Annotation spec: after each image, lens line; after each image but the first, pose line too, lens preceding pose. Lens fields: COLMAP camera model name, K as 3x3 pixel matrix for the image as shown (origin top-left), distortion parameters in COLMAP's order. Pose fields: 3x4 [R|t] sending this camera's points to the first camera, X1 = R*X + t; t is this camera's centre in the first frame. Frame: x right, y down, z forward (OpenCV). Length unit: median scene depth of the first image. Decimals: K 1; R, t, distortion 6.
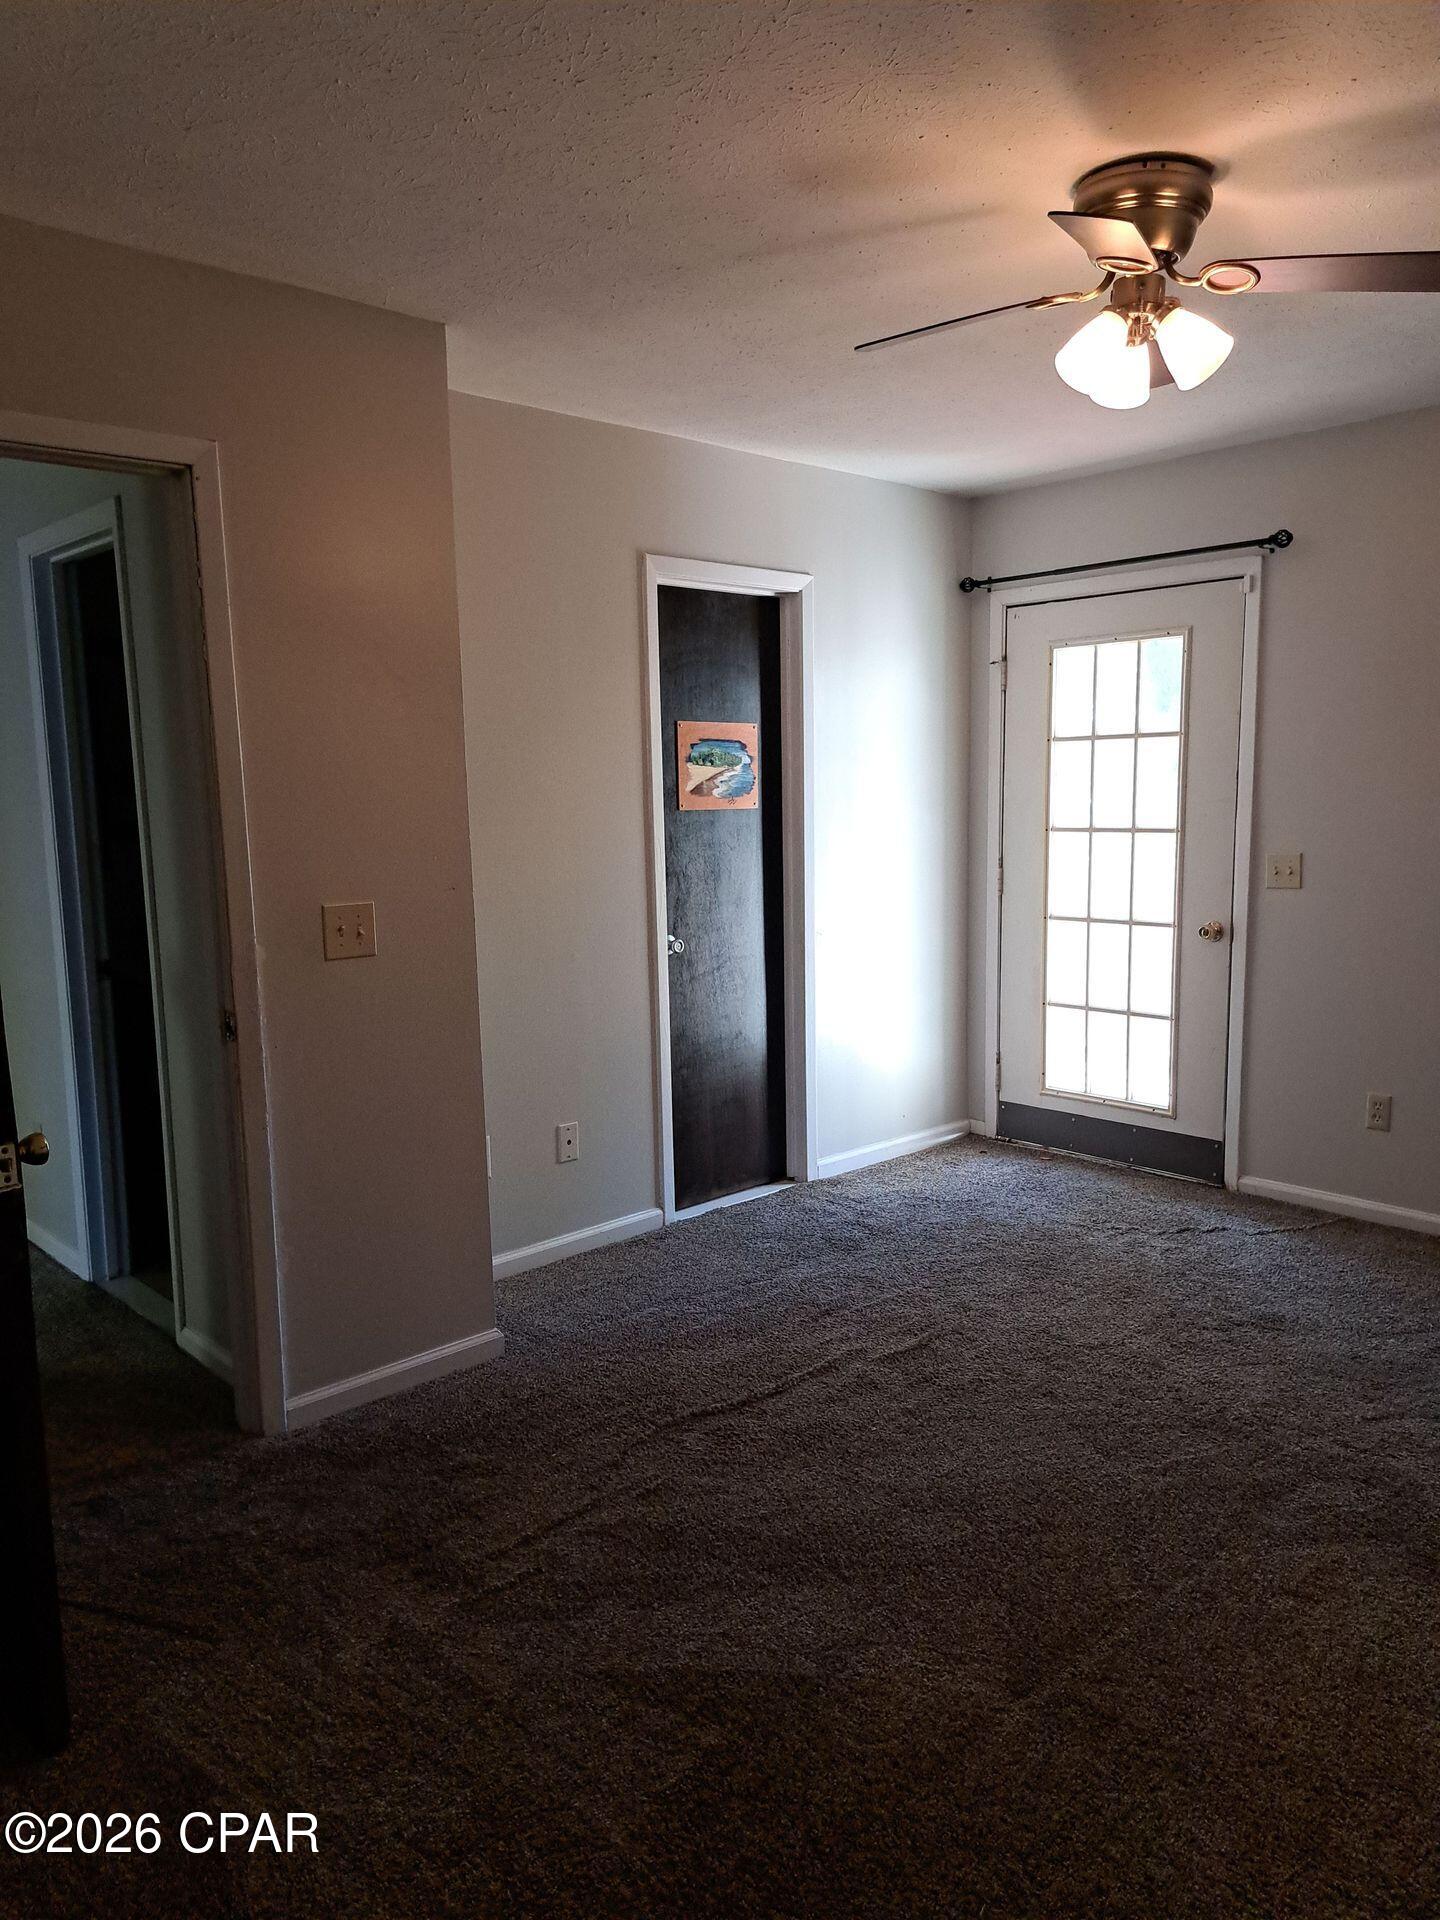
lens RADIAL K [[1369.5, 0, 714.7], [0, 1369.5, 994.4], [0, 0, 1]] dist [0.080507, -0.094177]
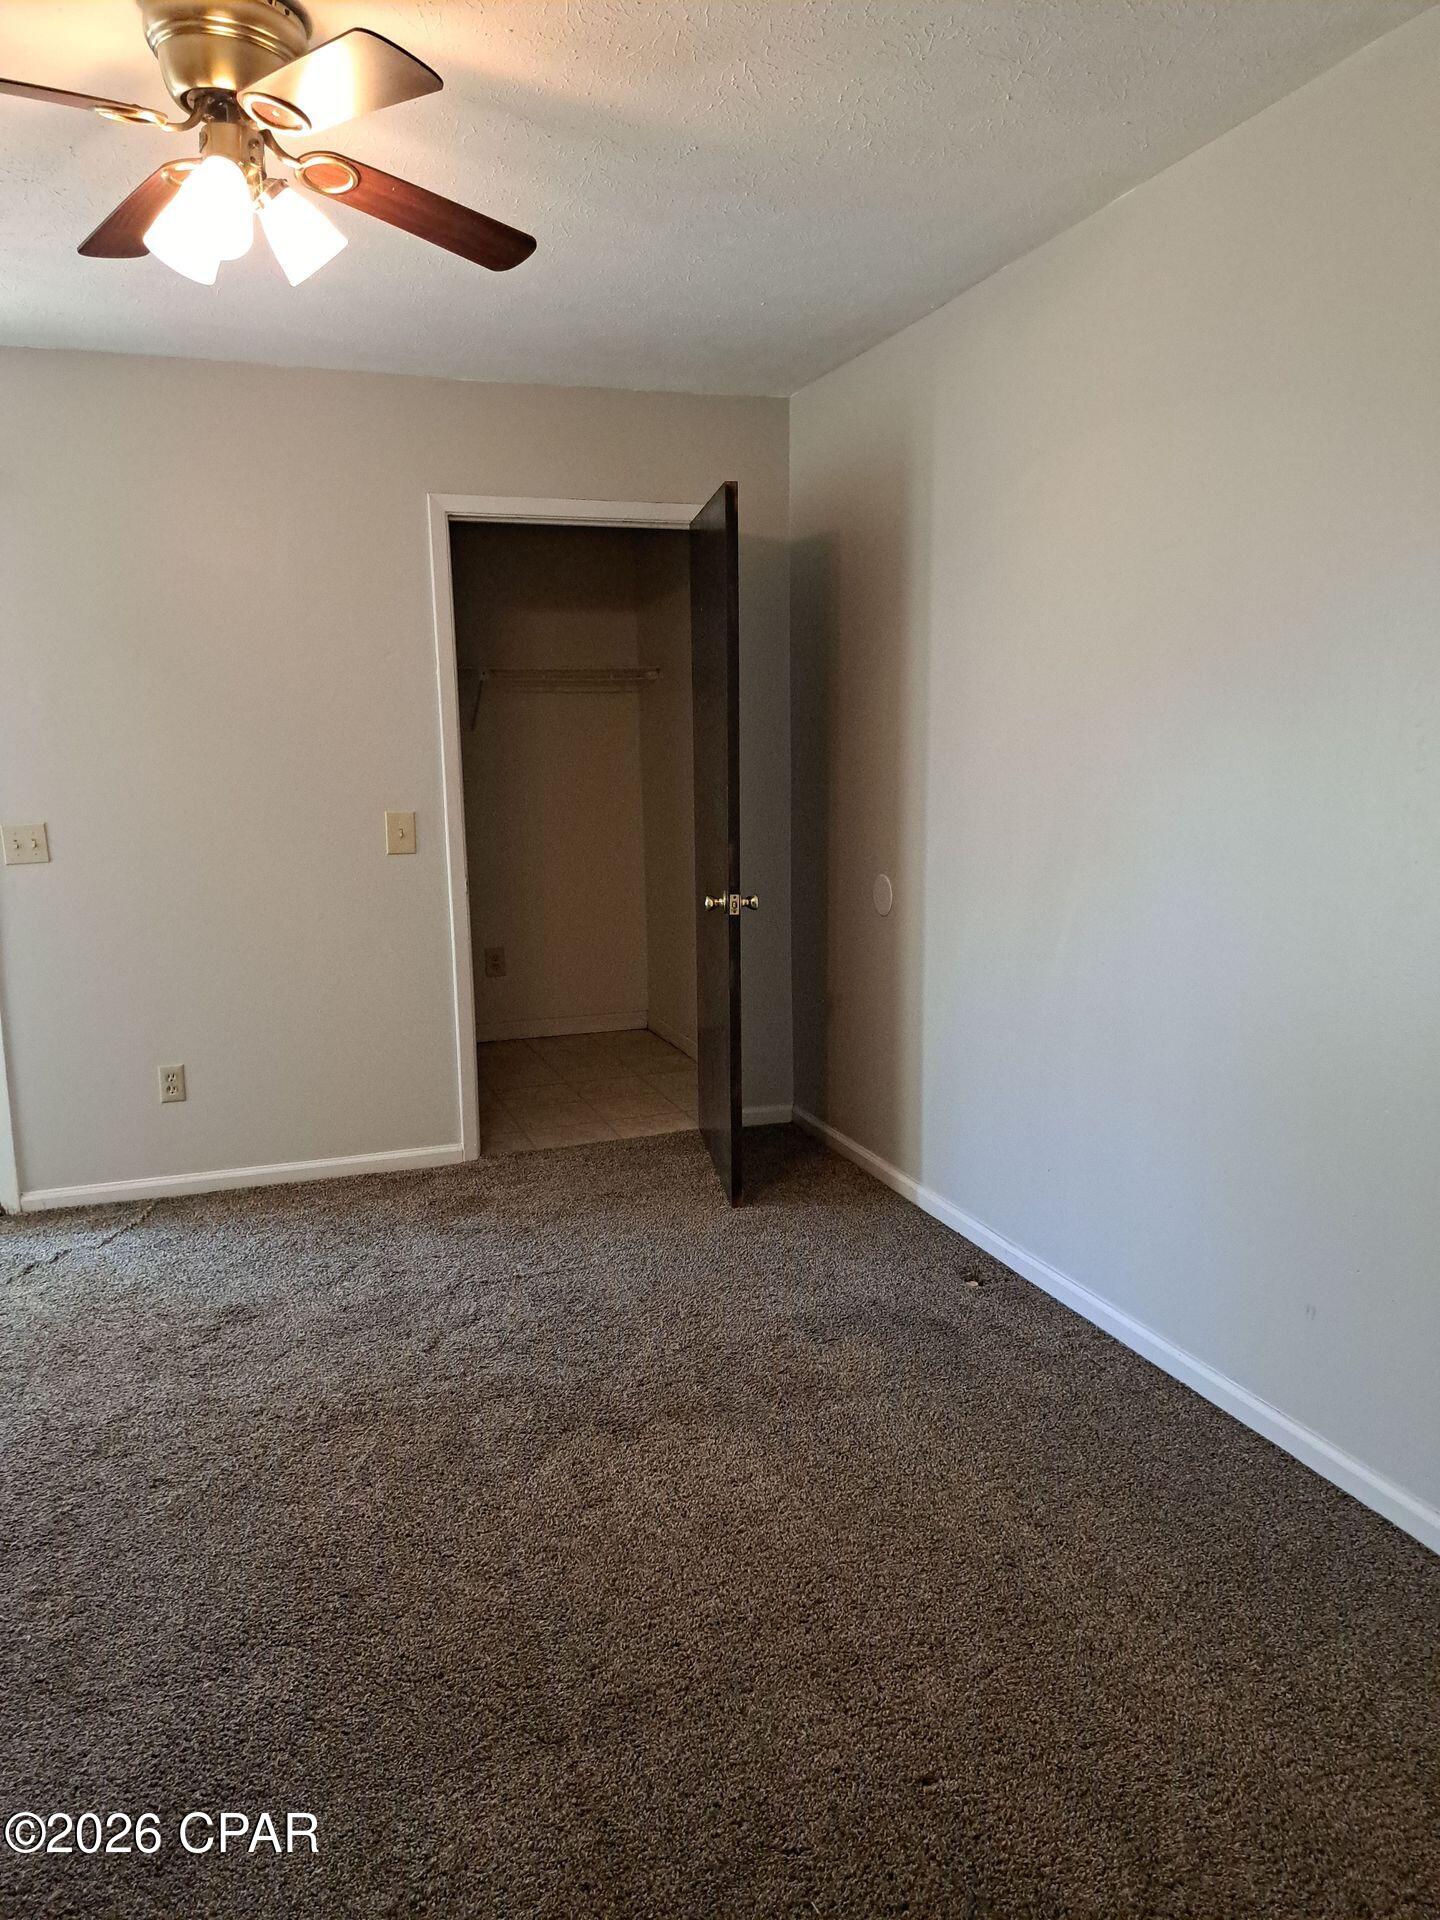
lens RADIAL K [[1369.5, 0, 714.7], [0, 1369.5, 994.4], [0, 0, 1]] dist [0.080507, -0.094177]
pose [[0.402832, -0.158751, 0.901401, -0.249776], [0.146496, 0.983330, 0.107711, -0.027688], [-0.903474, 0.088663, 0.419373, 0.258231]]
